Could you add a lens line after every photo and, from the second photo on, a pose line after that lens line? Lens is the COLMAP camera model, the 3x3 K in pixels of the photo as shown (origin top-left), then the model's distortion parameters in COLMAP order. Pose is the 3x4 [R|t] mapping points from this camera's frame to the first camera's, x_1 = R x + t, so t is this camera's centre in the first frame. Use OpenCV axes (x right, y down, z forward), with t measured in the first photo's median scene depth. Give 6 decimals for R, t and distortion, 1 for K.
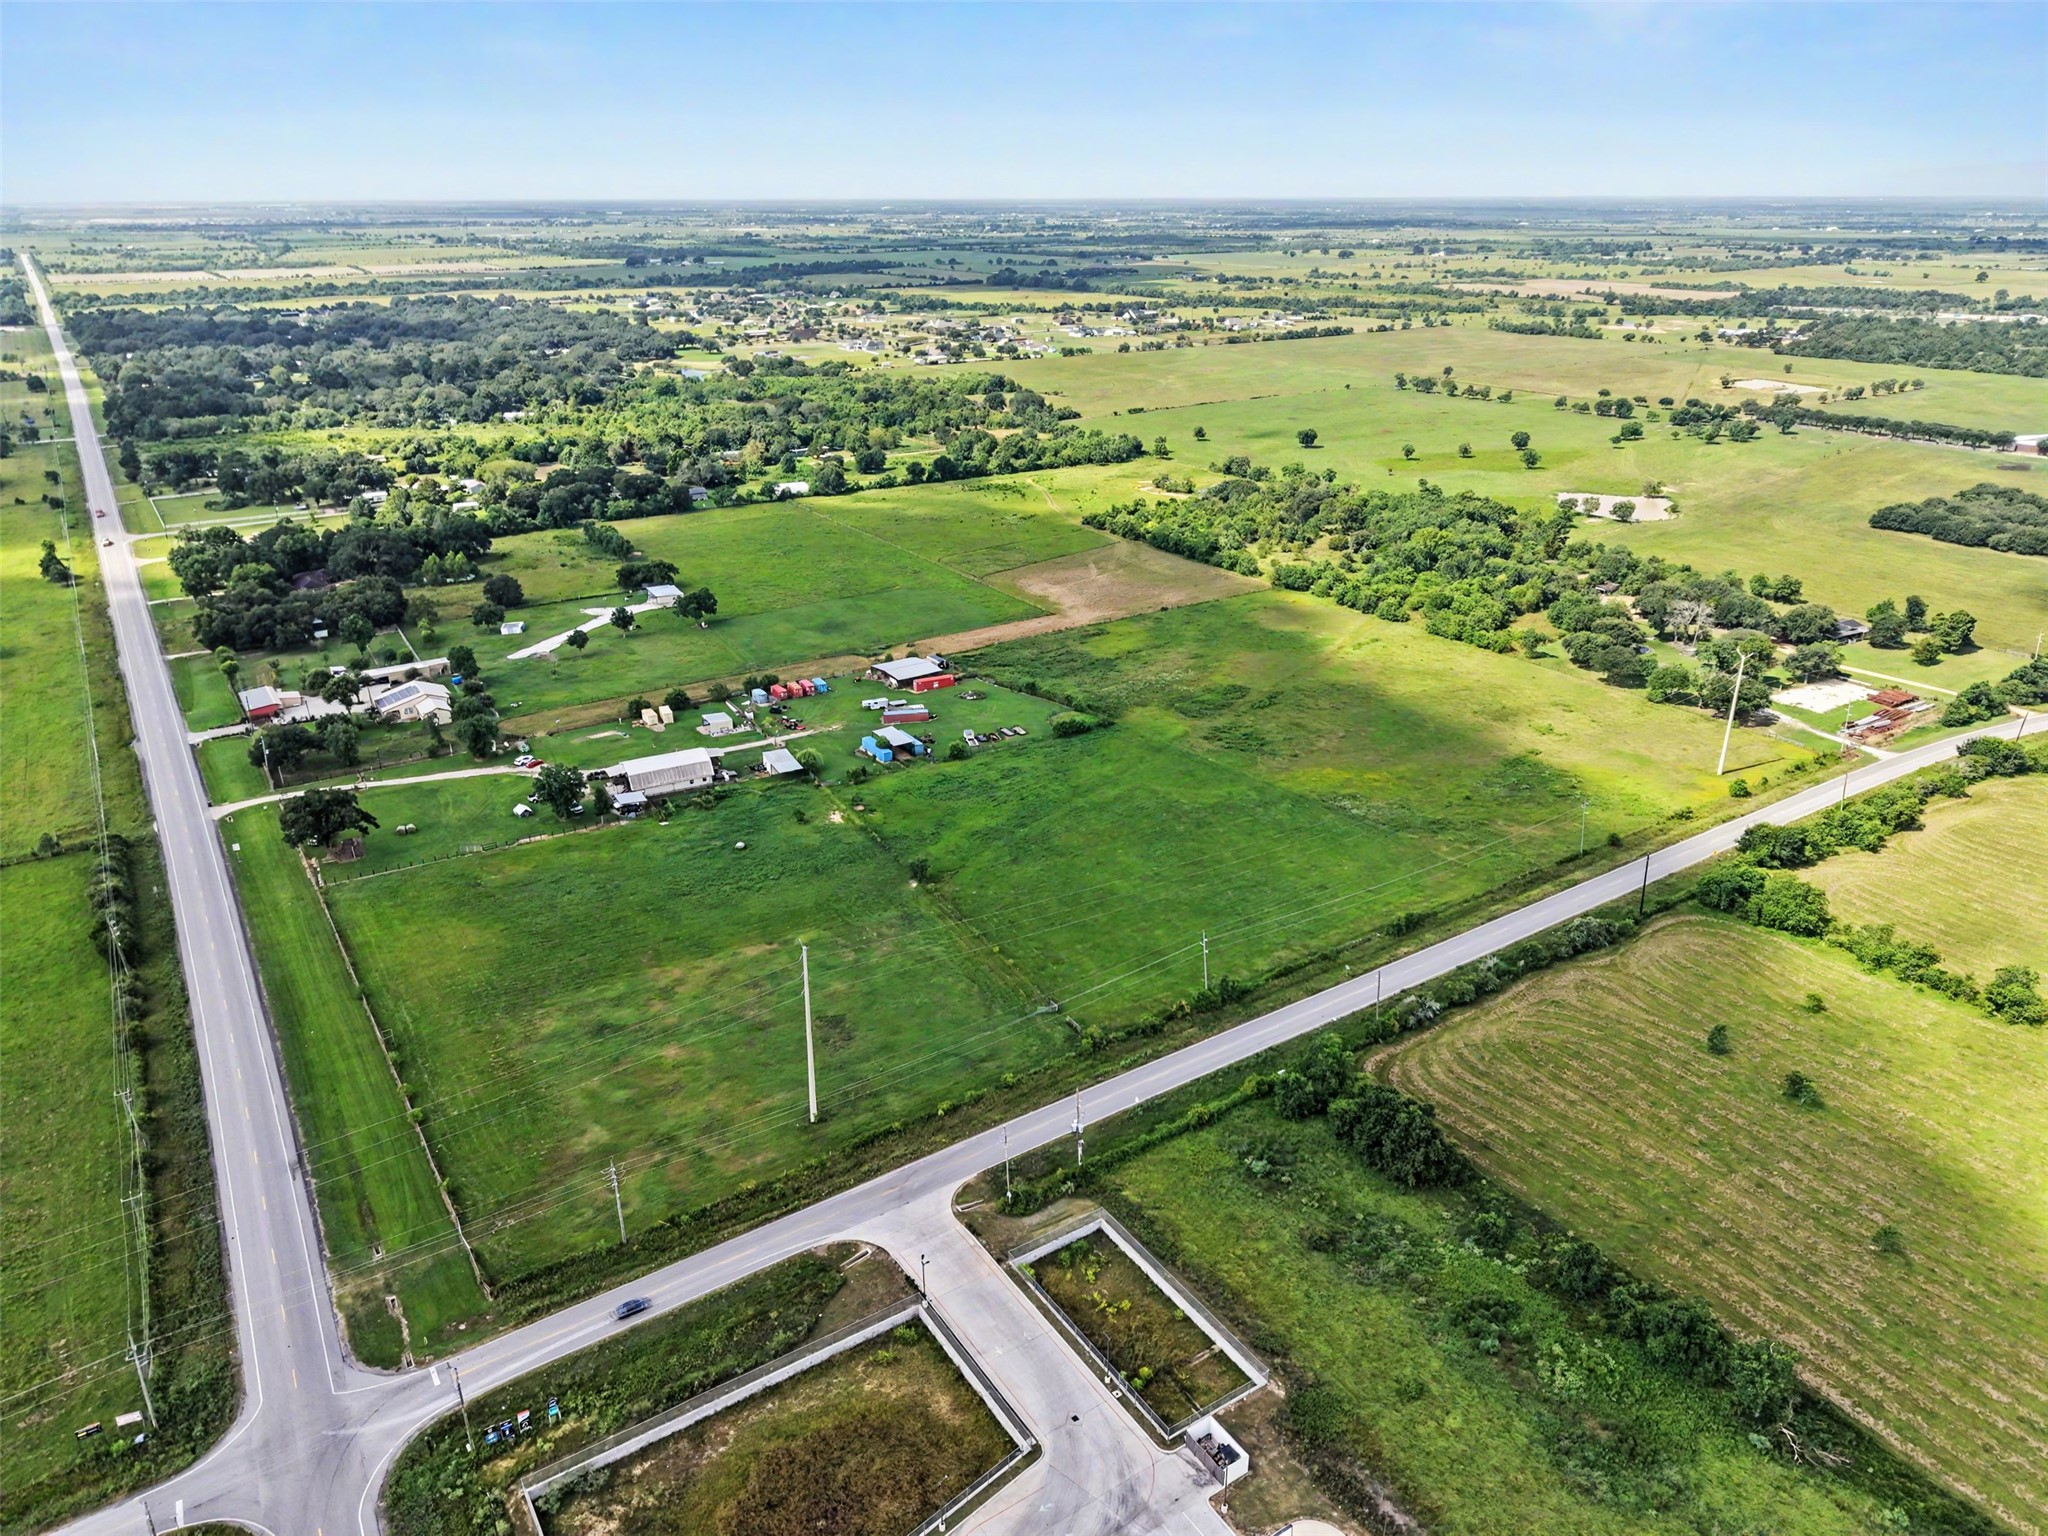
lens RADIAL K [[1370.9, 0, 1024.0], [0, 1370.9, 768.0], [0, 0, 1]] dist [0.025649, -0.024398]
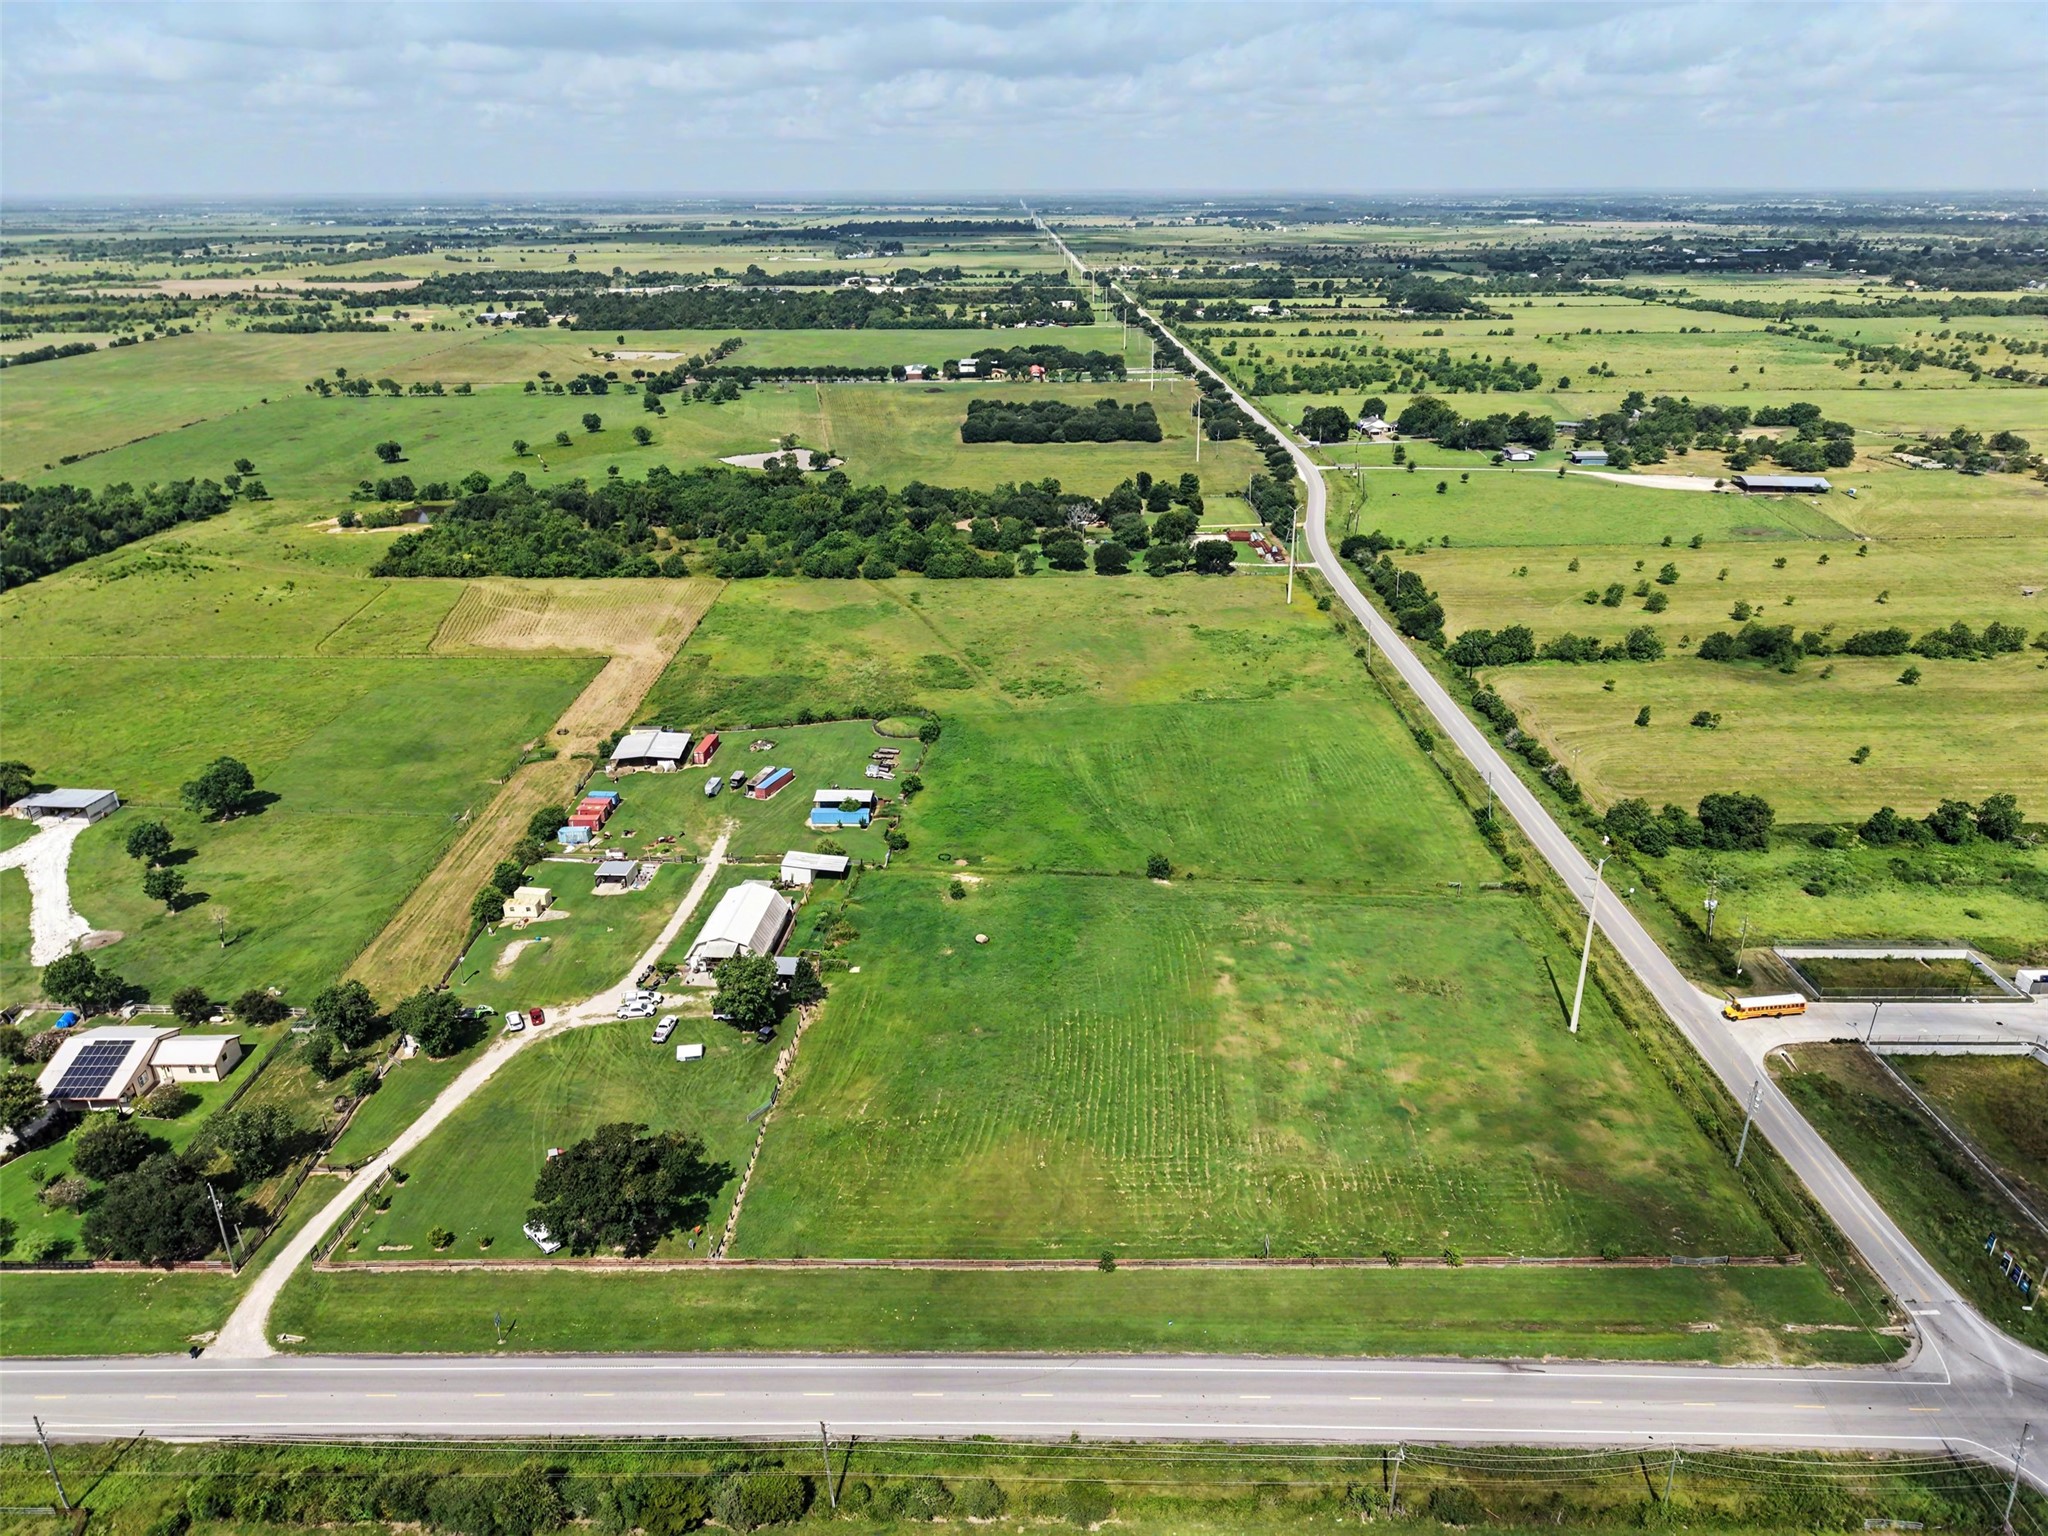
lens RADIAL K [[1370.9, 0, 1024.0], [0, 1370.9, 768.0], [0, 0, 1]] dist [0.025649, -0.024398]
pose [[0.549455, -0.326690, 0.769008, -0.368630], [0.326217, 0.931219, 0.162519, -0.076098], [-0.769208, 0.161566, 0.618235, 0.217136]]
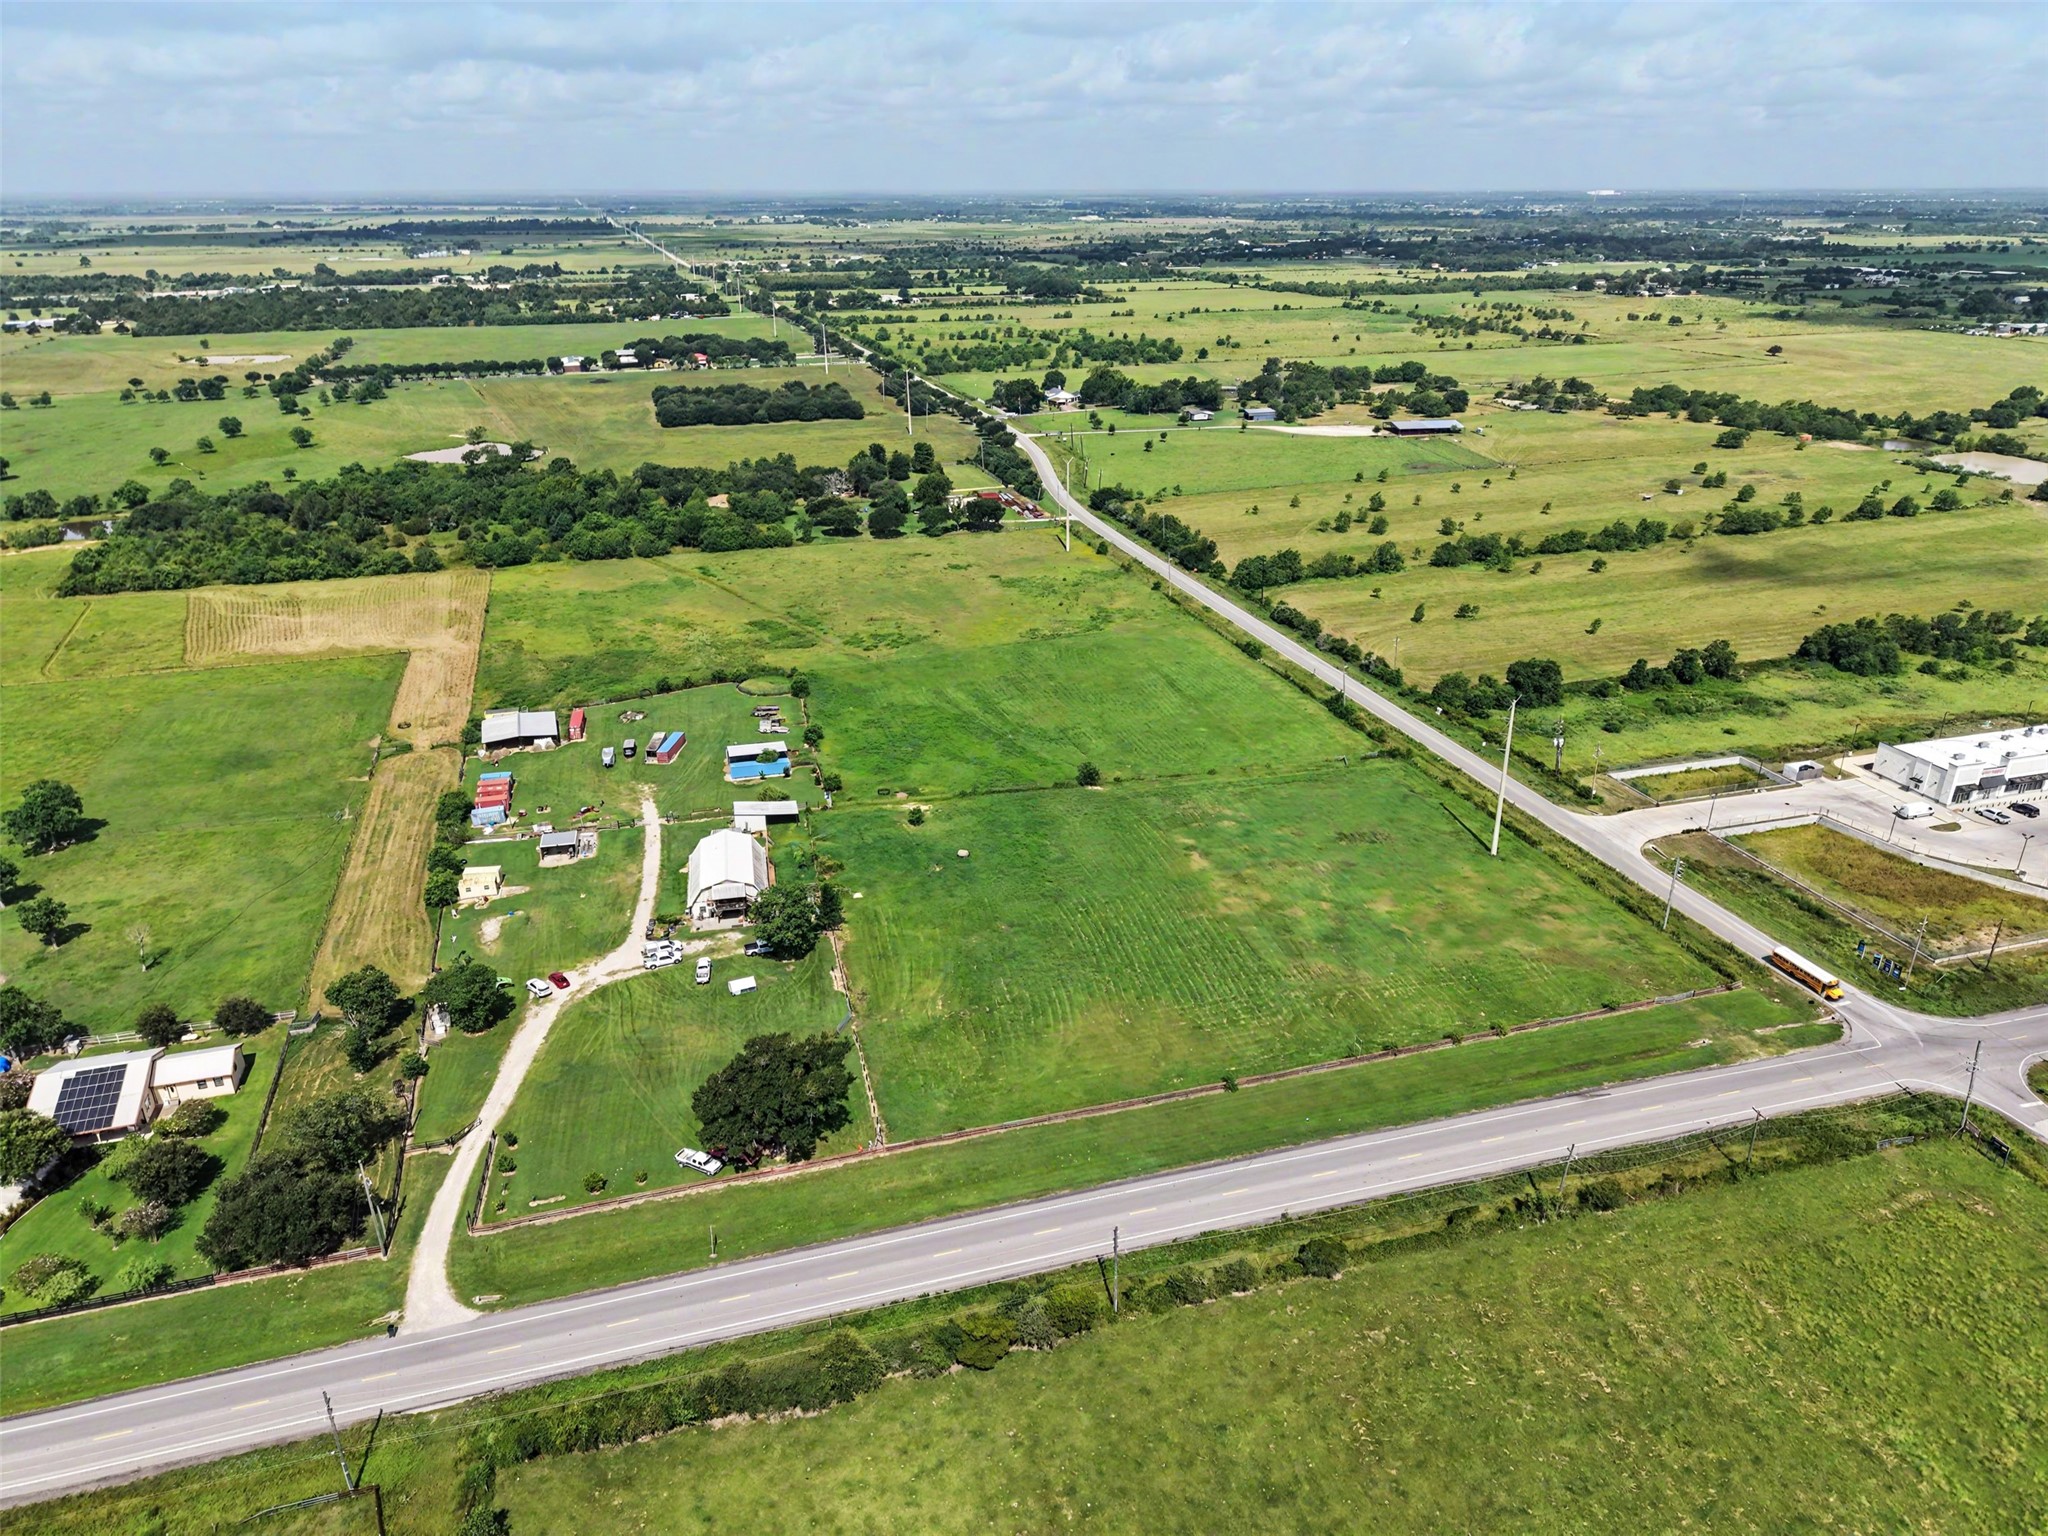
lens RADIAL K [[1370.9, 0, 1024.0], [0, 1370.9, 768.0], [0, 0, 1]] dist [0.025649, -0.024398]
pose [[0.282915, -0.374067, 0.883195, -0.433989], [0.374220, 0.890886, 0.257450, -0.091282], [-0.883130, 0.257673, 0.392028, 0.291990]]
